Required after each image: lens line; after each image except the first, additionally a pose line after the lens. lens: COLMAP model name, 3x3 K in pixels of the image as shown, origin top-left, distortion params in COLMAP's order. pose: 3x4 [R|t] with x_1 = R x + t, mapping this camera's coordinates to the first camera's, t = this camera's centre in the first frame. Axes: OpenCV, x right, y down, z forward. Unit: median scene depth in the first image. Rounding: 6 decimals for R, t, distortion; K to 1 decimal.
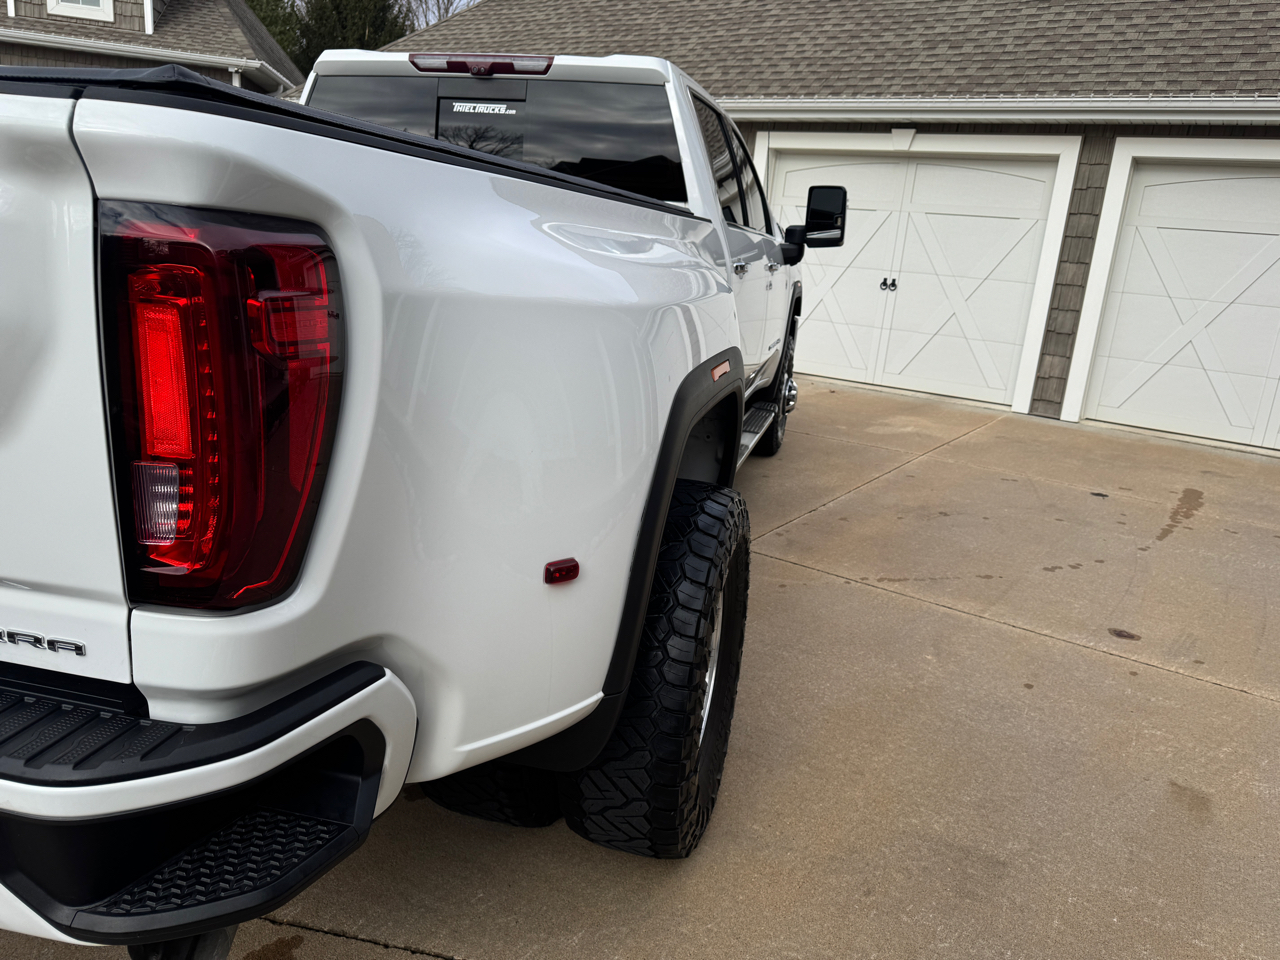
lens RADIAL K [[890.9, 0, 639.0], [0, 890.9, 470.8], [0, 0, 1]] dist [0.038600, -0.046921]
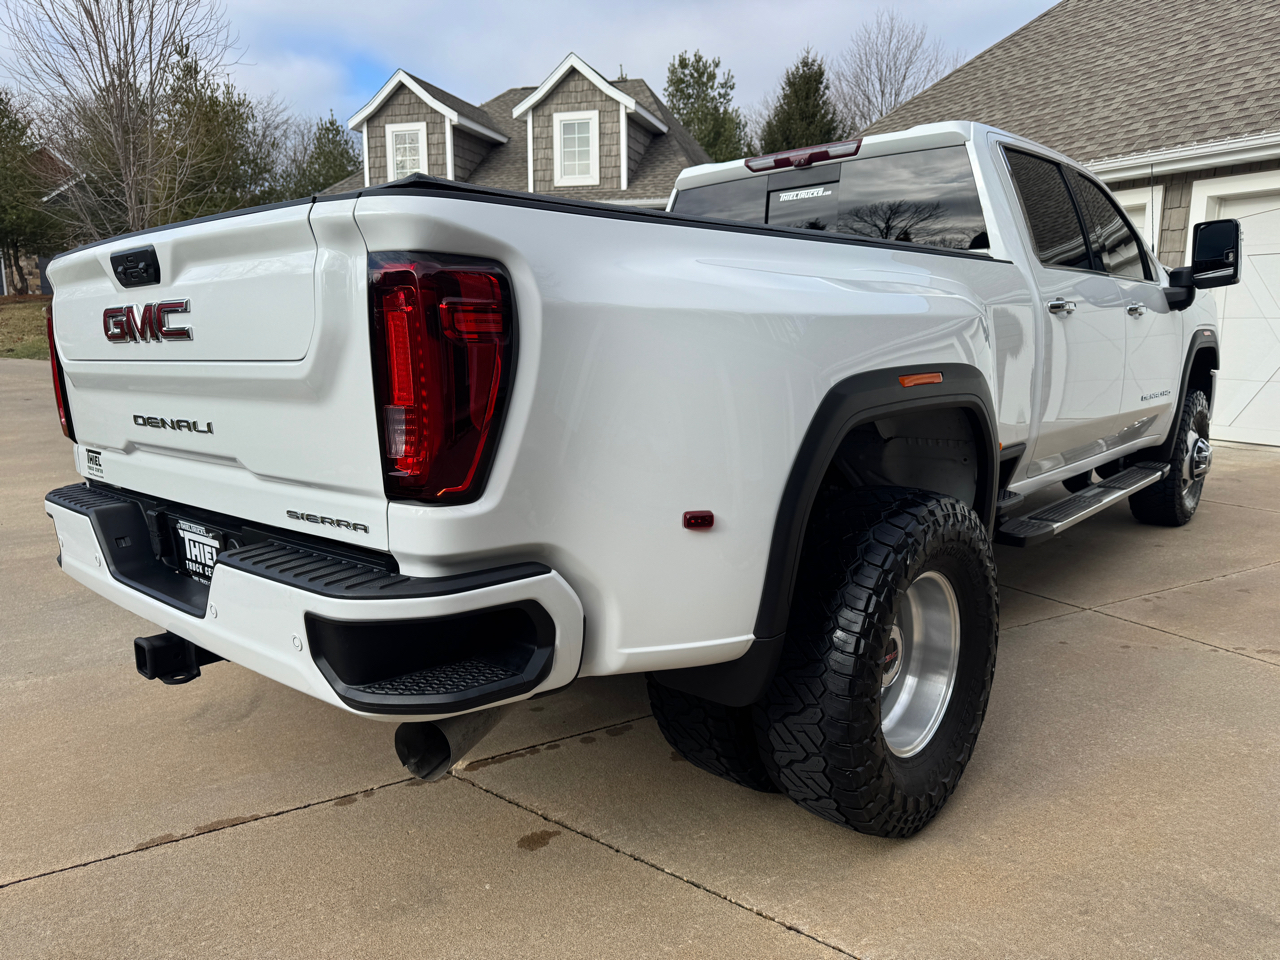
lens RADIAL K [[905.1, 0, 652.4], [0, 905.1, 484.4], [0, 0, 1]] dist [0.026030, -0.026501]
pose [[0.884328, -0.009947, -0.466760, 0.194396], [-0.038202, 0.994879, -0.093580, 0.080209], [0.465300, 0.100586, 0.879419, -0.070186]]
